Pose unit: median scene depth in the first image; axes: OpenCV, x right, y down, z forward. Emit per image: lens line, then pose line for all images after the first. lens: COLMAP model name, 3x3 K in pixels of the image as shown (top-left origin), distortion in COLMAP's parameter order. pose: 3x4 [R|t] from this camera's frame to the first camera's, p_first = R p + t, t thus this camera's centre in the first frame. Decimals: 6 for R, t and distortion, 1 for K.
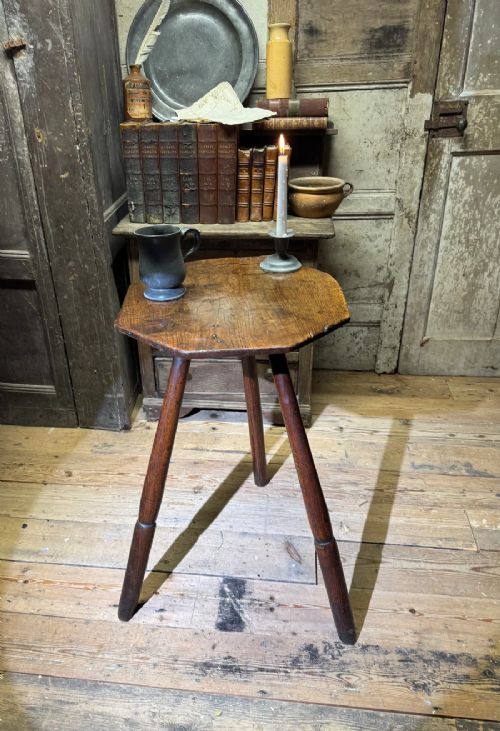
lens RADIAL K [[551.6, 0, 225.3], [0, 551.6, 367.3], [0, 0, 1]] dist [0.045953, -0.068308]
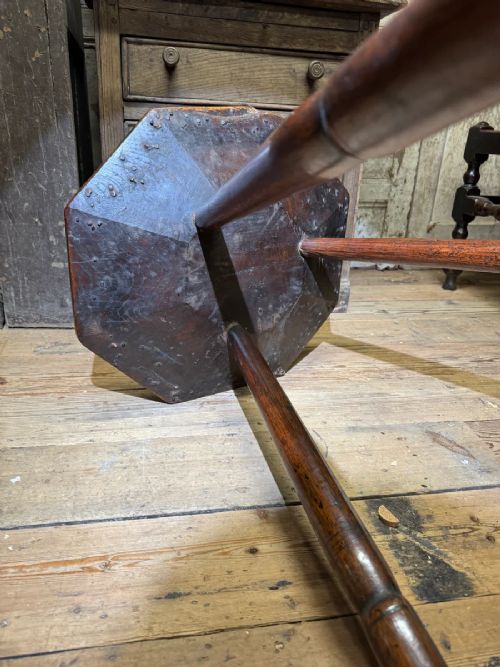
lens RADIAL K [[474.7, 0, 246.8], [0, 474.7, 332.6], [0, 0, 1]] dist [0.022938, -0.038335]
pose [[0.957728, -0.045257, 0.284094, -0.182577], [0.070914, 0.994214, -0.080682, 0.204906], [-0.278799, 0.097418, 0.955396, 0.481273]]
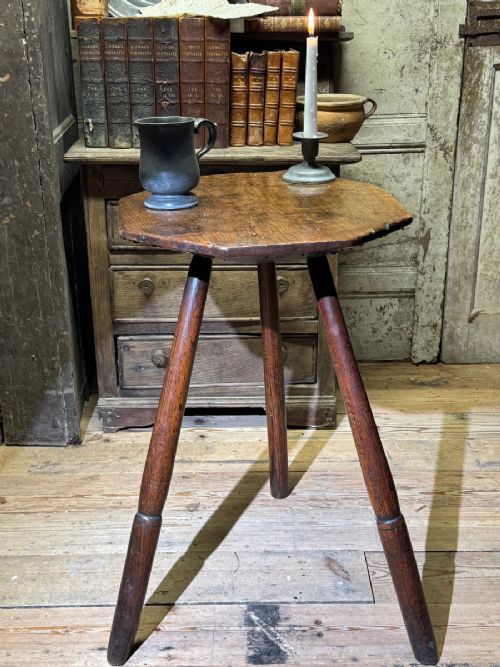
lens RADIAL K [[848.6, 0, 250.0], [0, 848.6, 333.5], [0, 0, 1]] dist [0.067400, -0.016175]
pose [[0.992015, -0.027873, 0.123000, -0.102675], [0.043195, 0.991377, -0.123715, 0.134902], [-0.118491, 0.128040, 0.984665, -0.113950]]
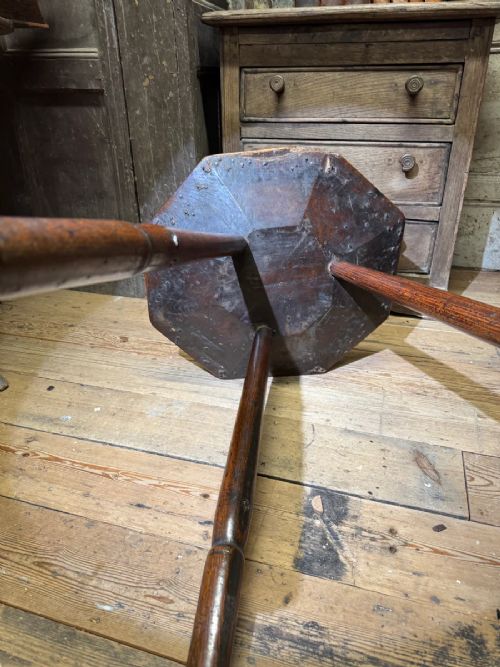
lens RADIAL K [[474.7, 0, 246.8], [0, 474.7, 332.6], [0, 0, 1]] dist [0.022938, -0.038335]
pose [[0.984638, 0.089648, -0.149837, -0.009173], [-0.089709, 0.995948, 0.006369, 0.167017], [0.149801, 0.007170, 0.988690, 0.367692]]
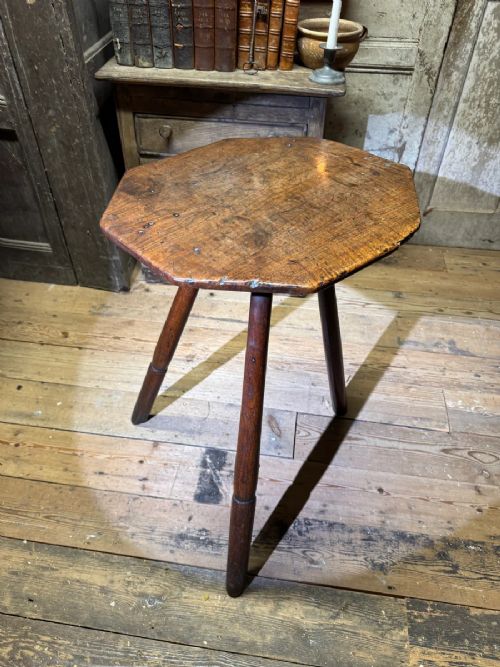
lens RADIAL K [[470.4, 0, 252.2], [0, 470.4, 336.4], [0, 0, 1]] dist [0.019983, -0.046261]
pose [[0.998978, 0.040445, 0.020164, 0.046629], [-0.044382, 0.962153, 0.268873, -0.056535], [-0.008526, -0.269493, 0.962965, 0.160508]]
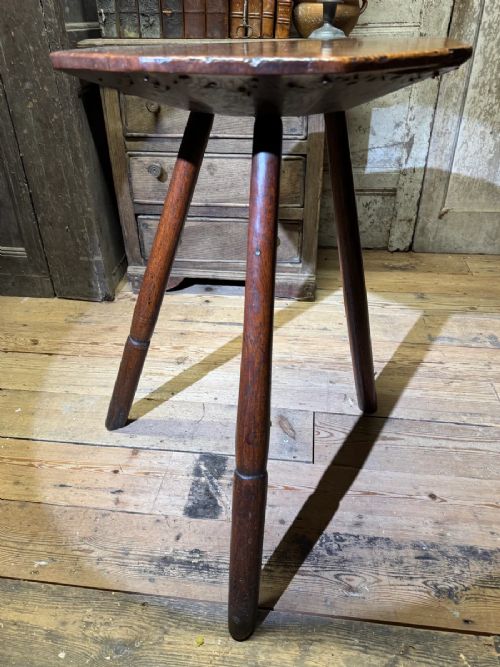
lens RADIAL K [[485.6, 0, 250.0], [0, 485.6, 333.5], [0, 0, 1]] dist [0.021105, -0.037083]
pose [[0.999885, 0.013258, 0.007397, 0.050664], [-0.013806, 0.996714, 0.079814, 0.115842], [-0.006315, -0.079907, 0.996782, 0.243915]]
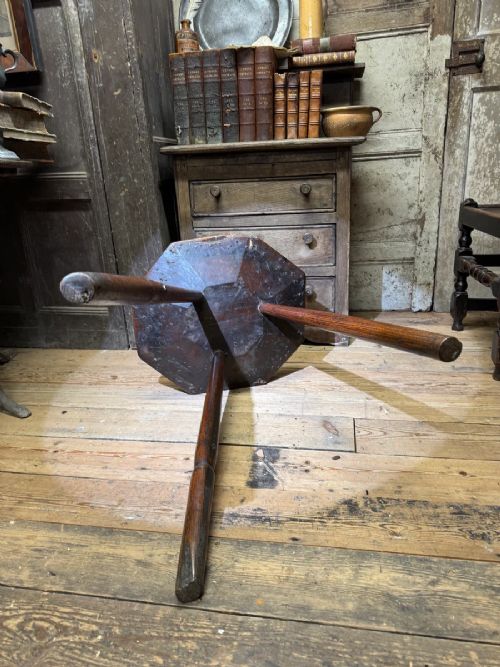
lens RADIAL K [[466.4, 0, 252.4], [0, 466.4, 335.3], [0, 0, 1]] dist [0.051678, -0.083081]
pose [[0.998121, -0.006706, -0.060910, 0.031471], [-0.002030, 0.989831, -0.142237, 0.244434], [0.061244, 0.142093, 0.987957, 0.141775]]
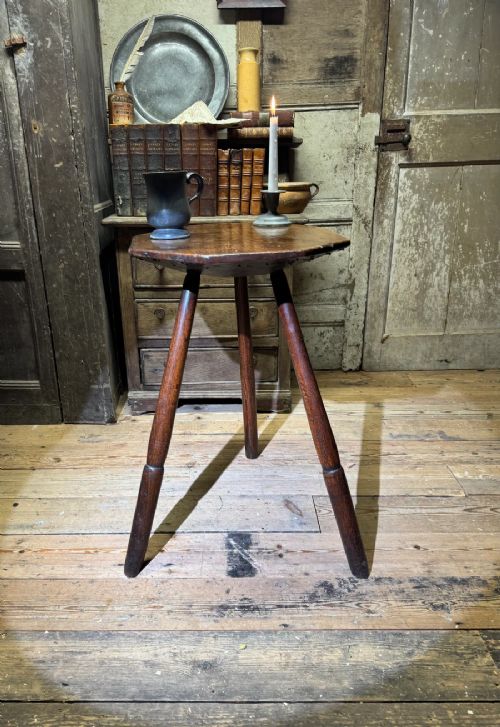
lens RADIAL K [[518.6, 0, 225.6], [0, 518.6, 363.9], [0, 0, 1]] dist [0.059122, -0.093703]
pose [[0.994385, -0.028405, 0.101939, -0.076091], [0.042194, 0.989840, -0.135780, 0.165923], [-0.097046, 0.139319, 0.985481, 0.029697]]
